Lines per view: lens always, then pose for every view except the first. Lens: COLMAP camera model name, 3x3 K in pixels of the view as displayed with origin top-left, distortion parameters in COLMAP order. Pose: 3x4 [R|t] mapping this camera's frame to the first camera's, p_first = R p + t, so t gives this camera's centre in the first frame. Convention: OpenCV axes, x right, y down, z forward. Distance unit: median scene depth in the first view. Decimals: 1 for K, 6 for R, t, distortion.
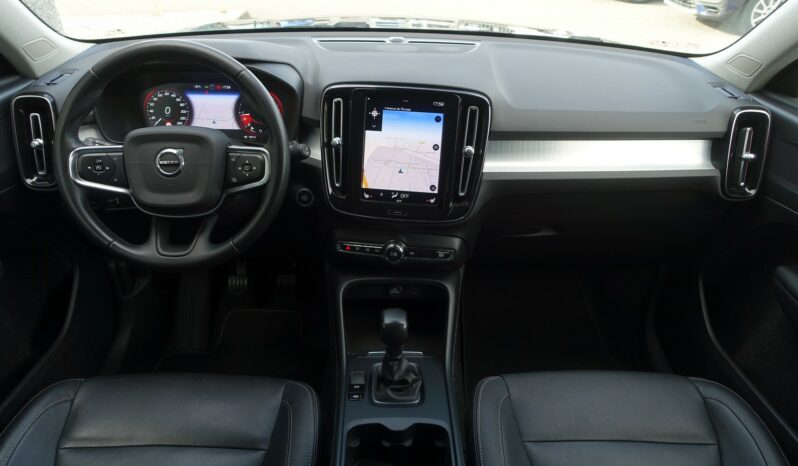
lens RADIAL K [[544.8, 0, 399.0], [0, 544.8, 233.0], [0, 0, 1]] dist [-0.002264, -0.001926]
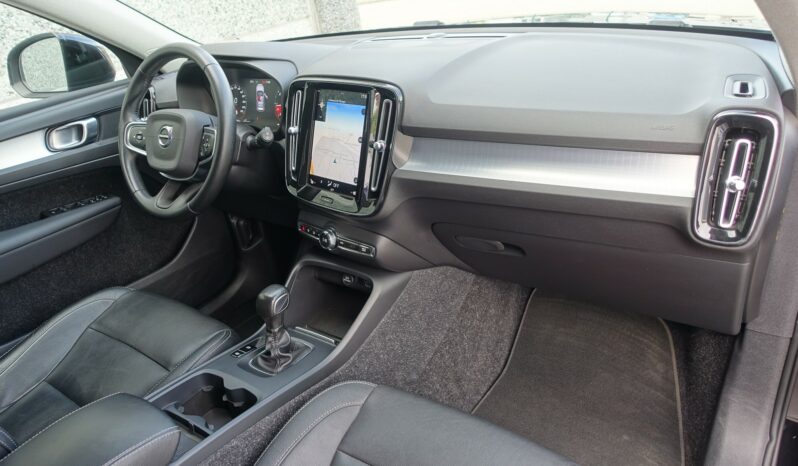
lens RADIAL K [[544.8, 0, 399.0], [0, 544.8, 233.0], [0, 0, 1]] dist [-0.002264, -0.001926]
pose [[0.802078, 0.157609, -0.576047, 0.726378], [-0.166207, 0.985352, 0.038173, -0.039142], [0.573625, 0.065125, 0.816525, 0.236173]]
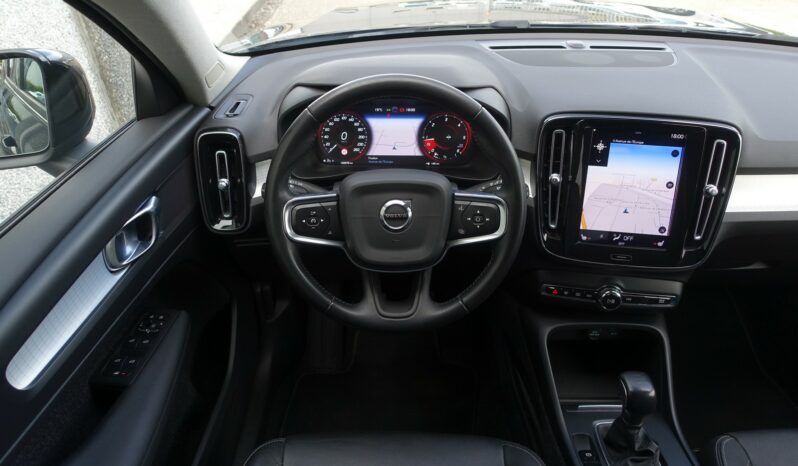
lens RADIAL K [[543.3, 0, 399.0], [0, 543.3, 233.0], [0, 0, 1]] dist [-0.004165, -0.000597]
pose [[0.999465, -0.002934, -0.032568, -0.342050], [0.005390, 0.997126, 0.075571, -0.148323], [0.032253, -0.075706, 0.996608, 0.104094]]
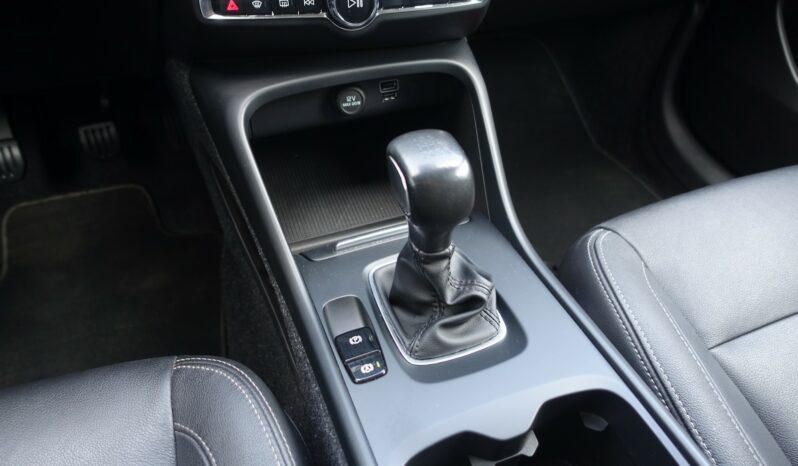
lens RADIAL K [[544.8, 0, 399.0], [0, 544.8, 233.0], [0, 0, 1]] dist [-0.002264, -0.001926]
pose [[0.942963, -0.232904, 0.237858, -0.117600], [0.149210, 0.934415, 0.323426, 0.075146], [-0.297585, -0.269488, 0.915871, 0.596635]]
